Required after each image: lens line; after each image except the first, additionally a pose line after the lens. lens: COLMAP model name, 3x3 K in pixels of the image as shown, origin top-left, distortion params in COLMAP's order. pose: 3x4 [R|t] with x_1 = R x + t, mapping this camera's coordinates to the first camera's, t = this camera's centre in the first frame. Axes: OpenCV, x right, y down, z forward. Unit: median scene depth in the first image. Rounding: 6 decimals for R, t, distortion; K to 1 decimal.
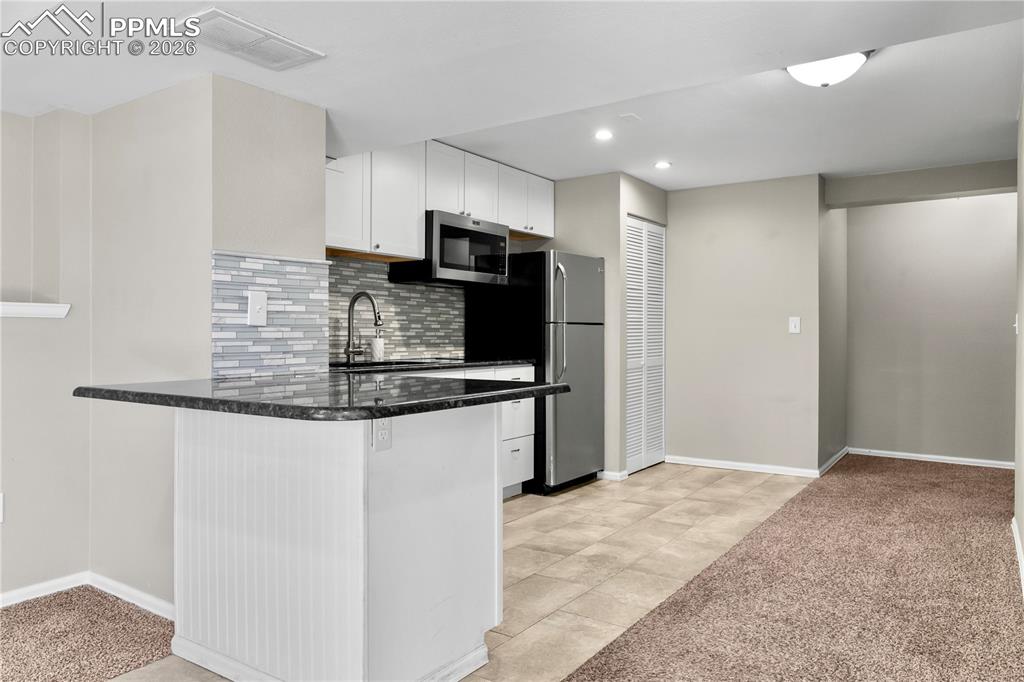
lens RADIAL K [[695.6, 0, 505.6], [0, 695.6, 338.9], [0, 0, 1]] dist [0.003130, -0.000660]
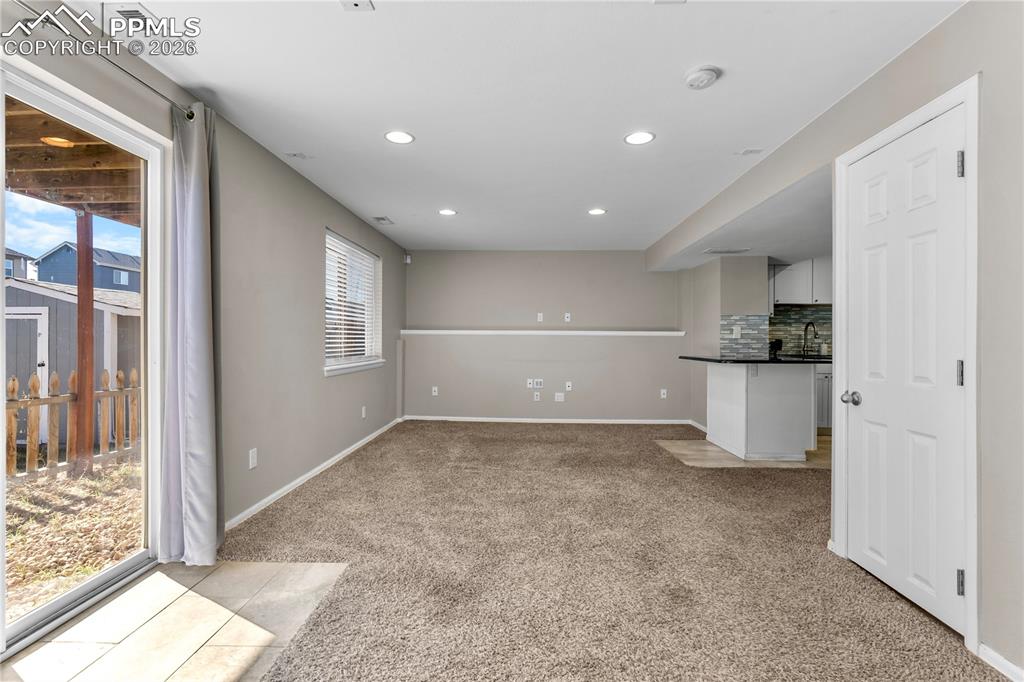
lens RADIAL K [[463.3, 0, 514.4], [0, 463.3, 338.4], [0, 0, 1]] dist [-0.006939, 0.001771]
pose [[0.545036, -0.001973, -0.838411, 0.481991], [-0.009266, 0.999922, -0.008377, 0.003209], [0.838362, 0.012335, 0.544975, -0.530161]]
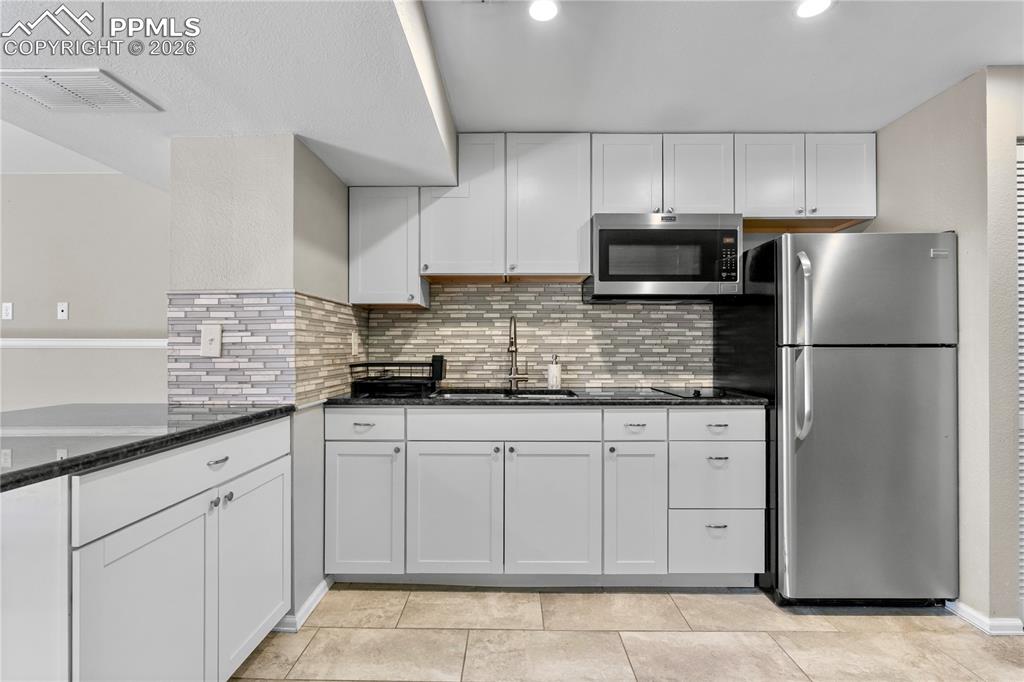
lens RADIAL K [[463.3, 0, 514.0], [0, 463.3, 346.2], [0, 0, 1]] dist [-0.006939, 0.001771]
pose [[0.572470, -0.005065, -0.819910, 0.315155], [-0.005388, 0.999936, -0.009939, -0.019659], [0.819908, 0.010107, 0.572406, 0.622378]]
